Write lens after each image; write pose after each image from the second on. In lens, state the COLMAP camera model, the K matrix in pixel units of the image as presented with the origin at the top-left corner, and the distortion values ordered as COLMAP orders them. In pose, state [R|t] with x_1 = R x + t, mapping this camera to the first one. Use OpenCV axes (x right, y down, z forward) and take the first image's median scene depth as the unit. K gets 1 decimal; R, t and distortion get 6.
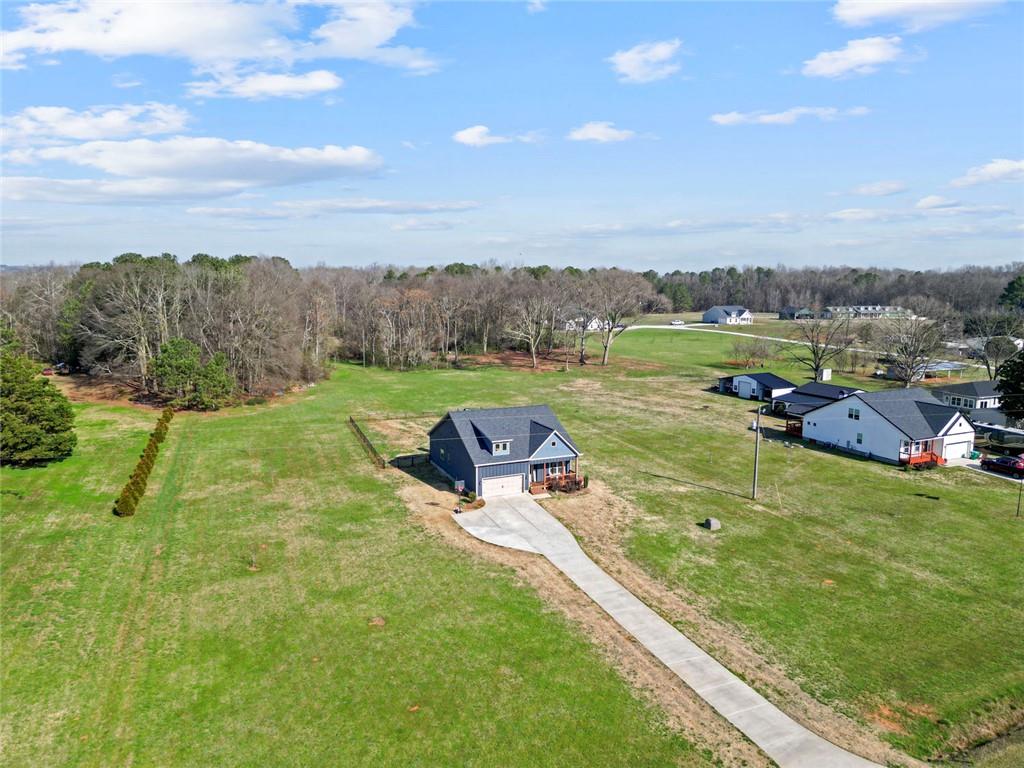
lens RADIAL K [[718.6, 0, 515.0], [0, 718.6, 381.3], [0, 0, 1]] dist [0.072314, -0.060097]
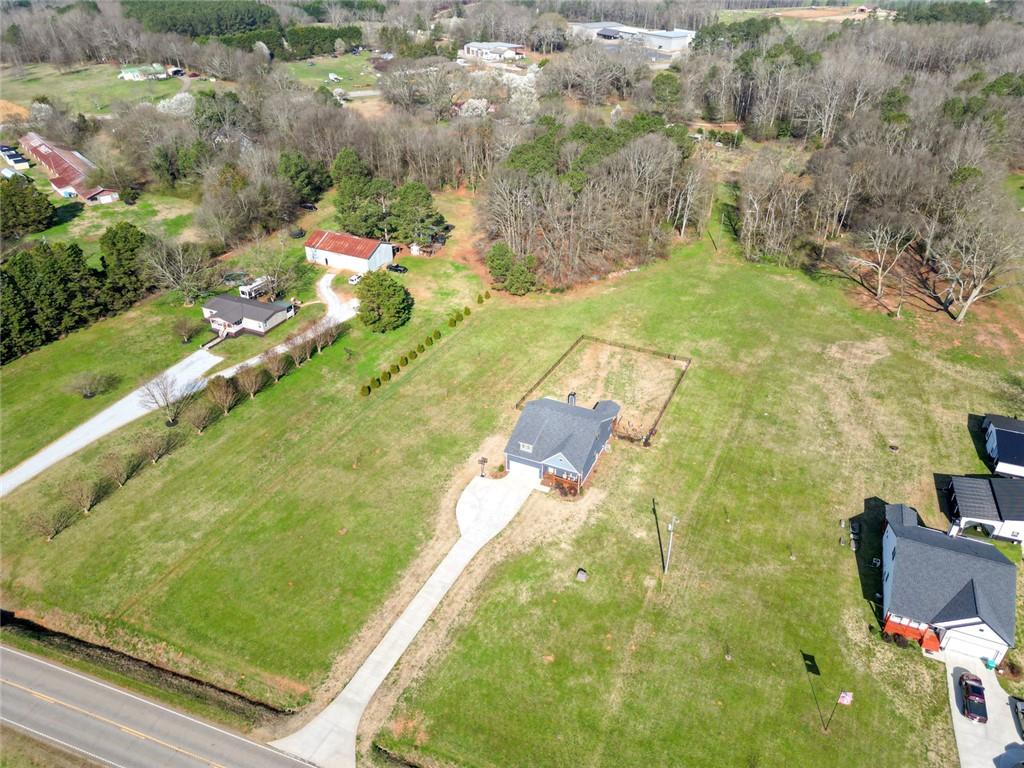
lens RADIAL K [[718.6, 0, 515.0], [0, 718.6, 381.3], [0, 0, 1]] dist [0.072314, -0.060097]
pose [[0.659846, 0.395377, -0.638968, 0.827987], [-0.108266, 0.891523, 0.439847, -0.651947], [0.743560, -0.221053, 0.631074, 0.105129]]
